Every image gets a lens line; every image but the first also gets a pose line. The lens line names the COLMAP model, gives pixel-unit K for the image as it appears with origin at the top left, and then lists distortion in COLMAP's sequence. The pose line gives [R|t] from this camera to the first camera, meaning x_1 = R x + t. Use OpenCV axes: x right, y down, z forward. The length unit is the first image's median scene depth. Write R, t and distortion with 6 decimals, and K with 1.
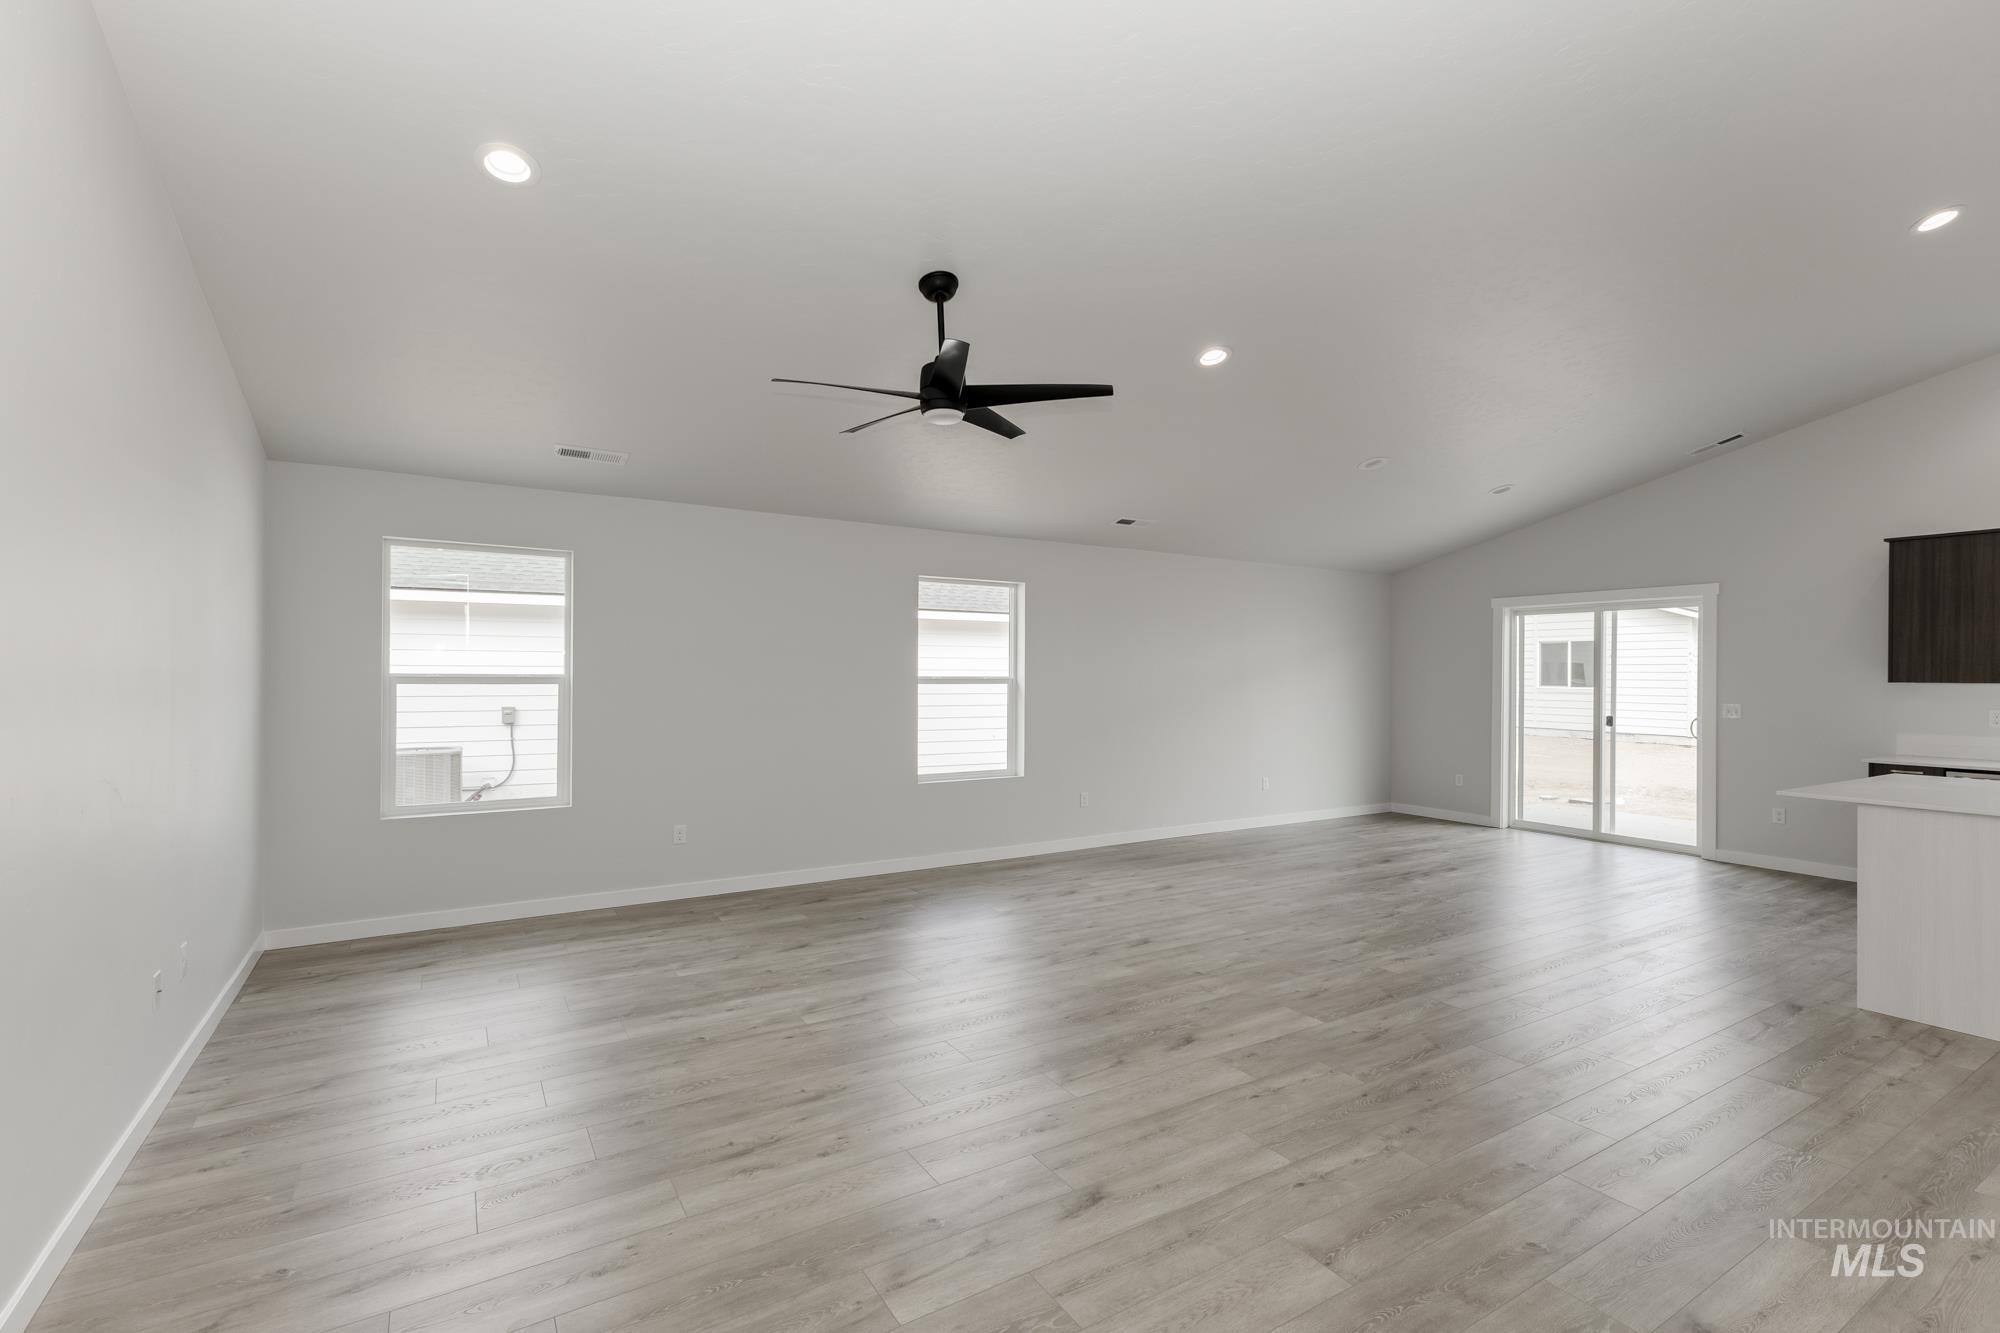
lens RADIAL K [[876.4, 0, 978.6], [0, 876.4, 669.3], [0, 0, 1]] dist [0.001272, 0.000086]
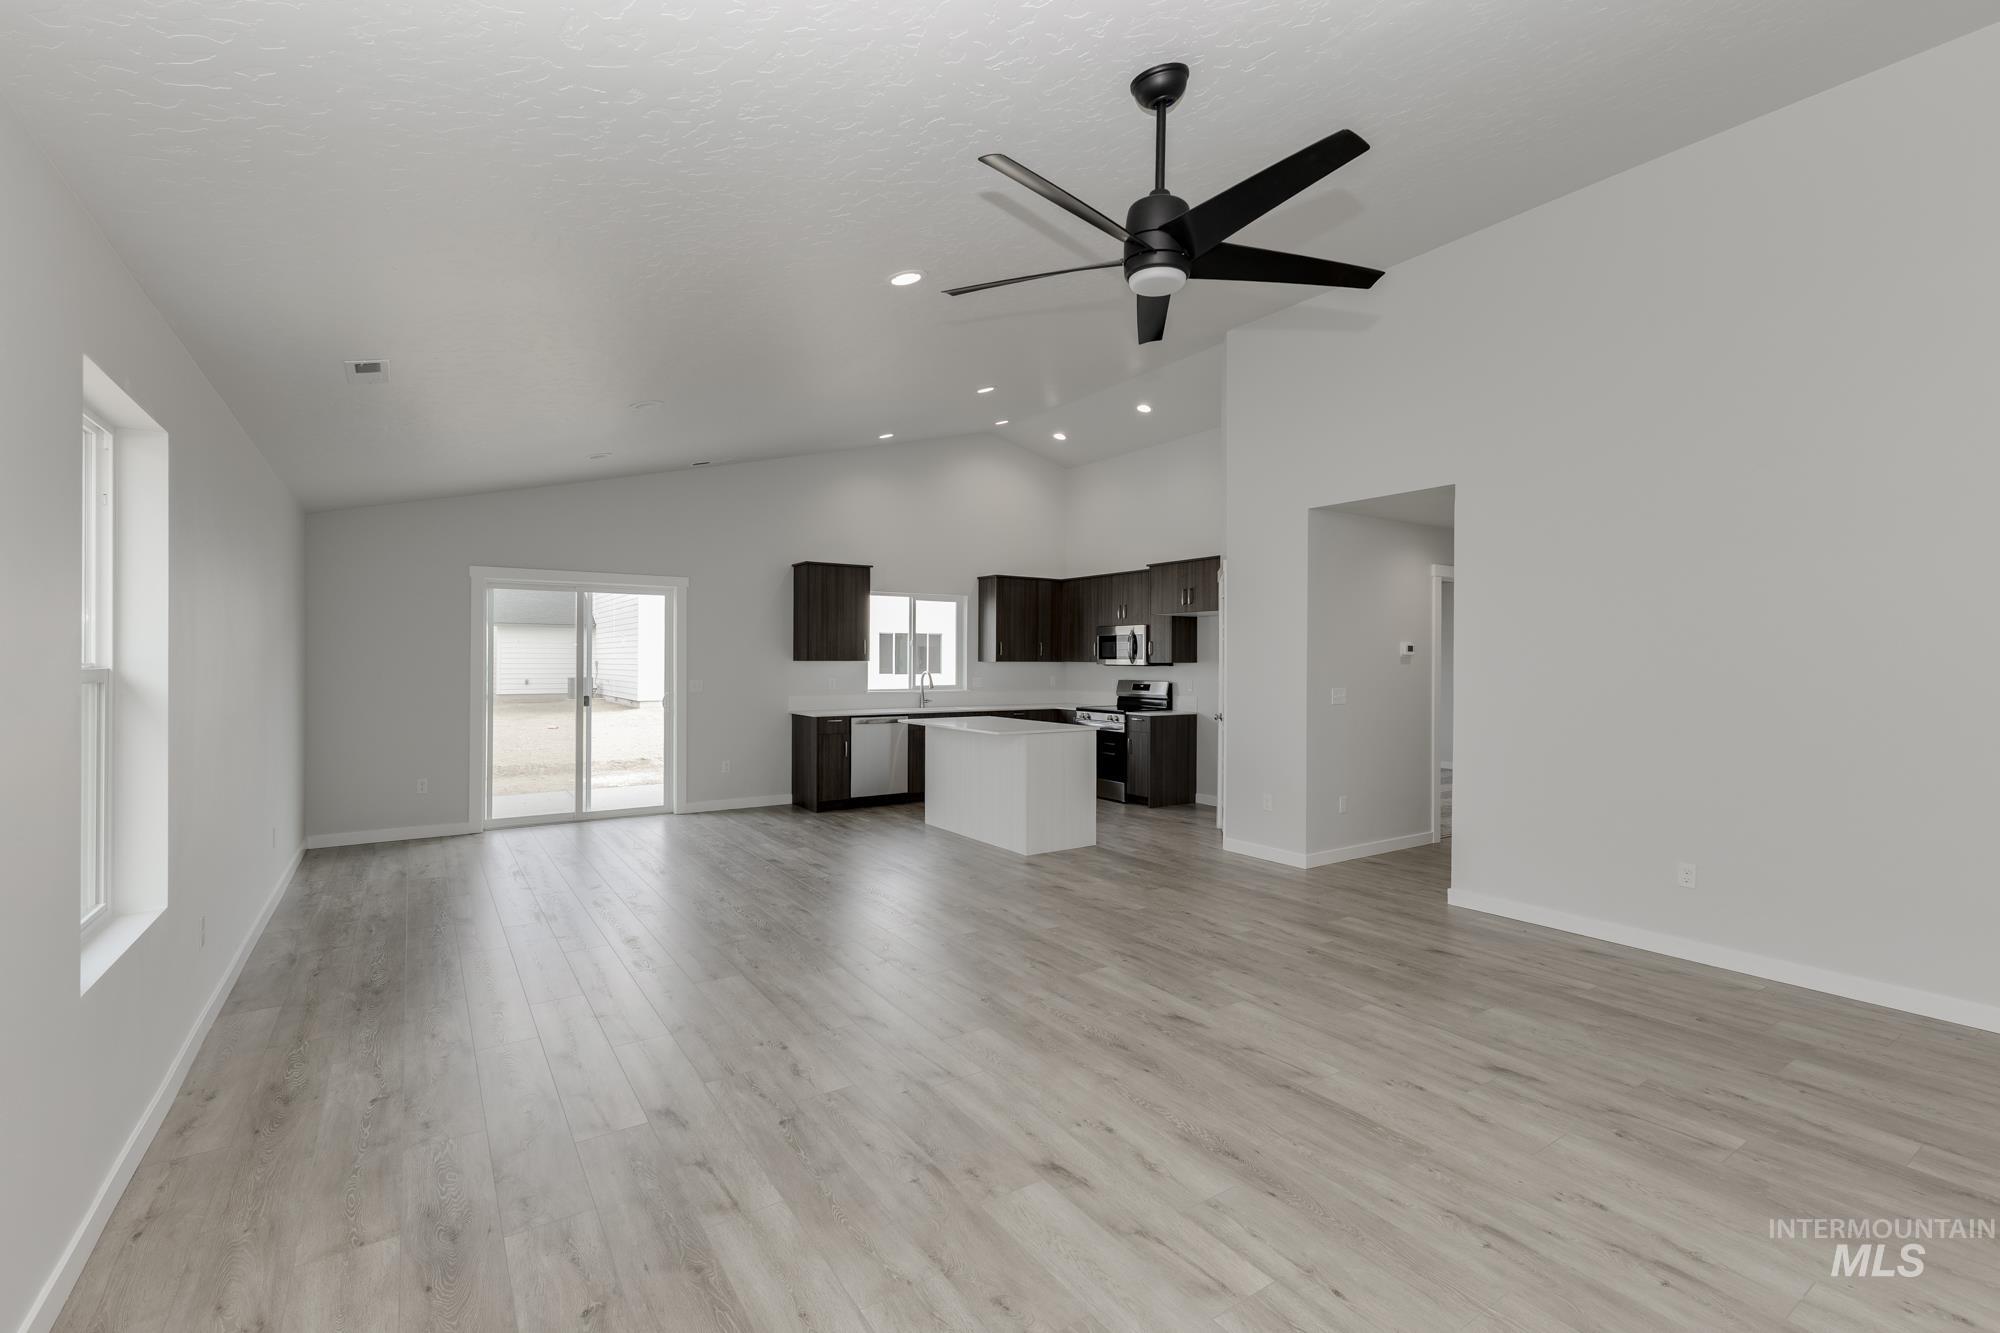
lens RADIAL K [[914.2, 0, 1009.6], [0, 914.2, 658.6], [0, 0, 1]] dist [0.004438, 0.000318]
pose [[-0.069525, -0.005292, 0.997566, -0.619677], [-0.008459, 0.999953, 0.004716, 0.000823], [-0.997544, -0.008111, -0.069567, 0.974939]]
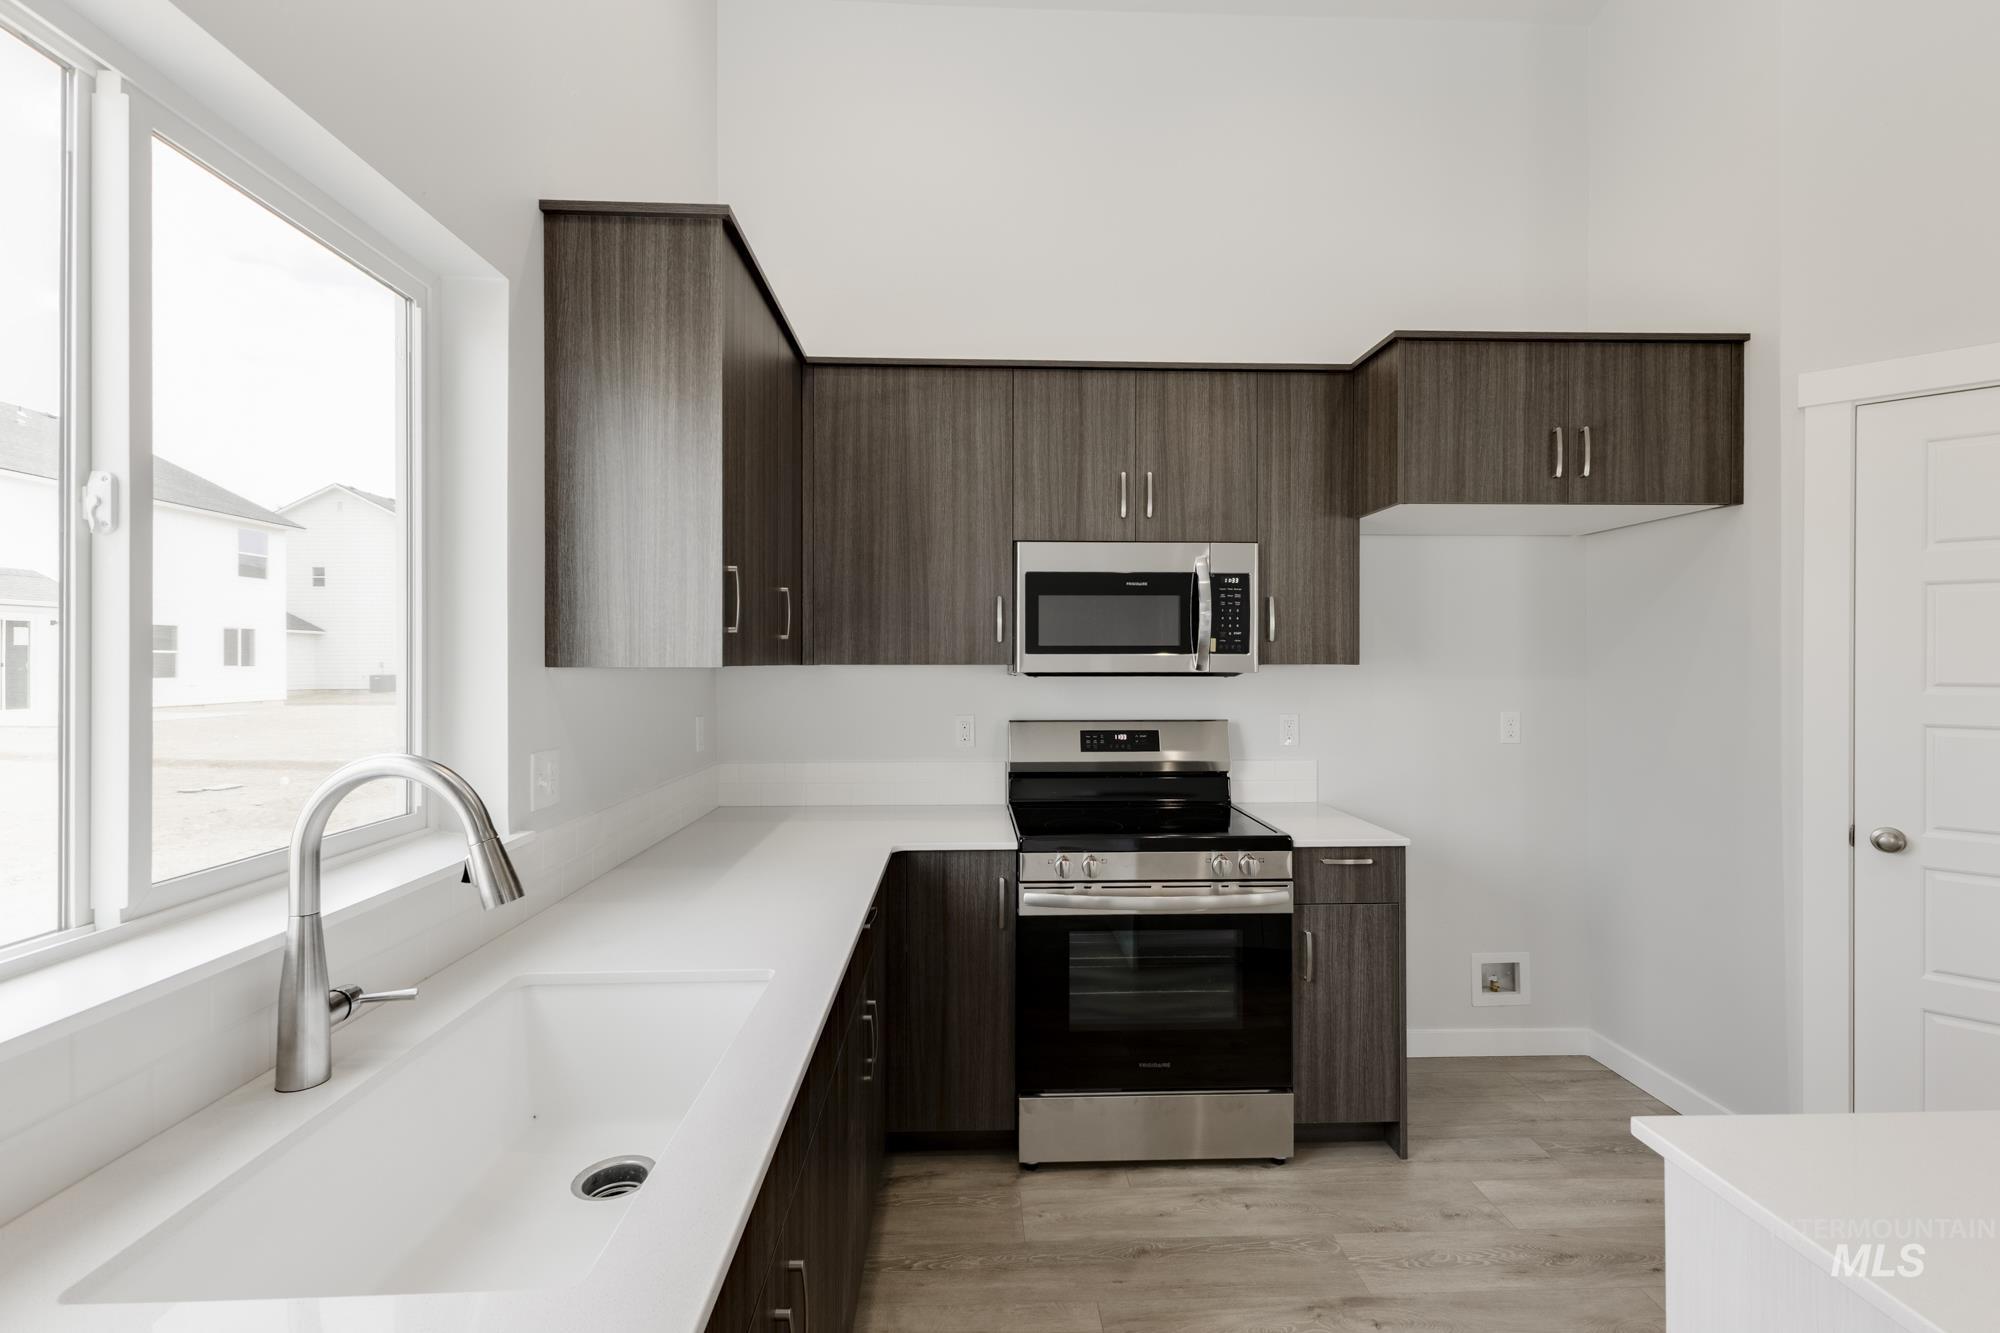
lens RADIAL K [[873.9, 0, 1004.6], [0, 873.9, 661.7], [0, 0, 1]] dist [0.001172, 0.000129]
pose [[-0.879638, -0.011153, 0.475514, 1.235433], [-0.011715, 0.999930, 0.001781, 0.014635], [-0.475500, -0.004004, -0.879707, 1.142466]]
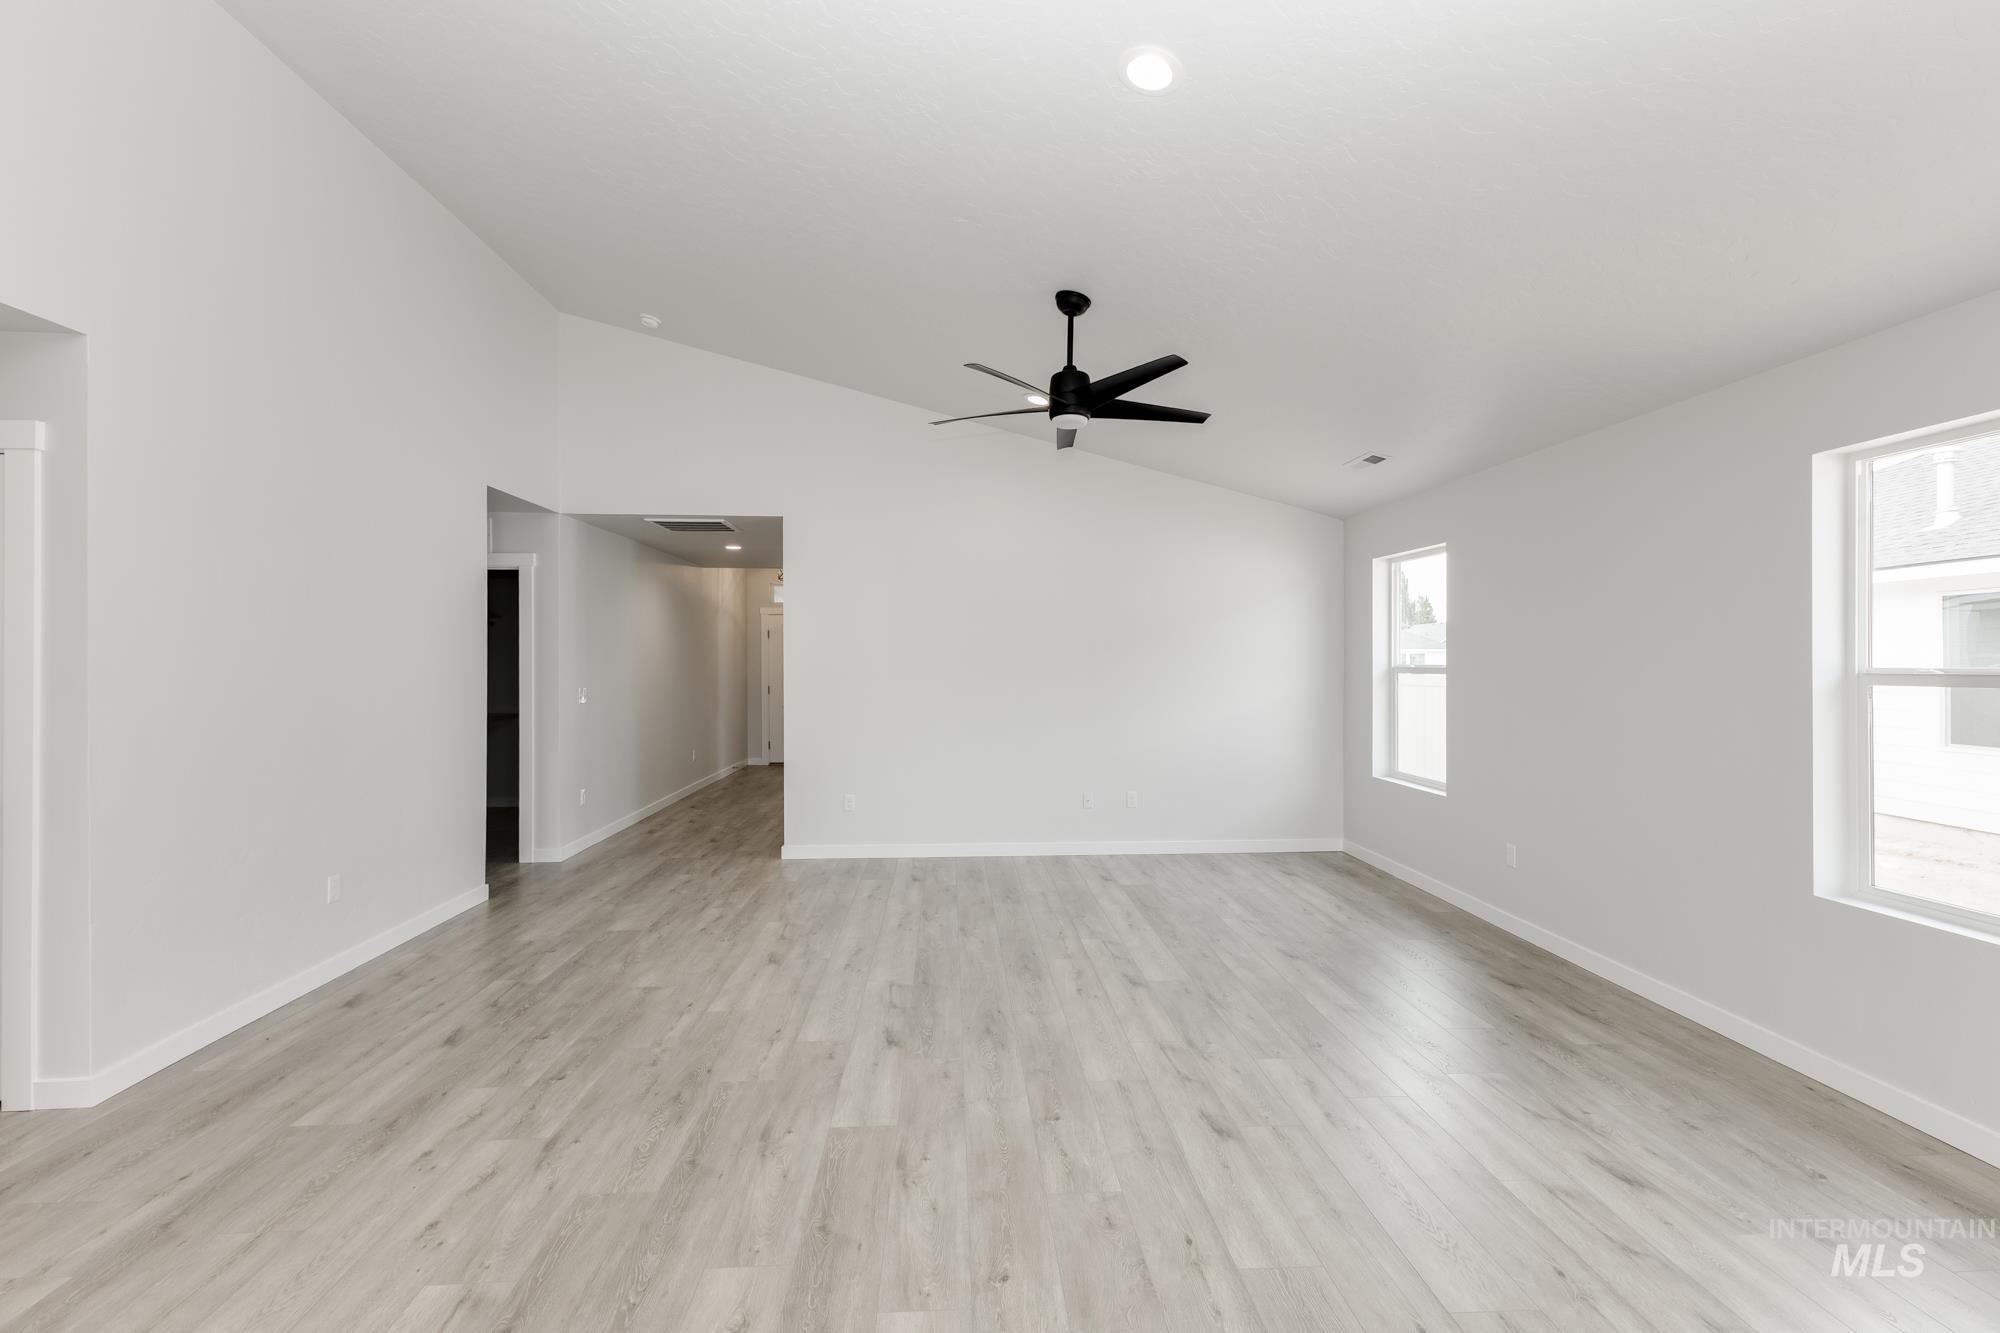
lens RADIAL K [[876.4, 0, 978.6], [0, 876.4, 669.3], [0, 0, 1]] dist [0.001272, 0.000086]
pose [[-0.468589, 0.002046, -0.883414, 0.801994], [0.002551, 0.999996, 0.000963, 0.009010], [0.883413, -0.001802, -0.468593, 1.177273]]
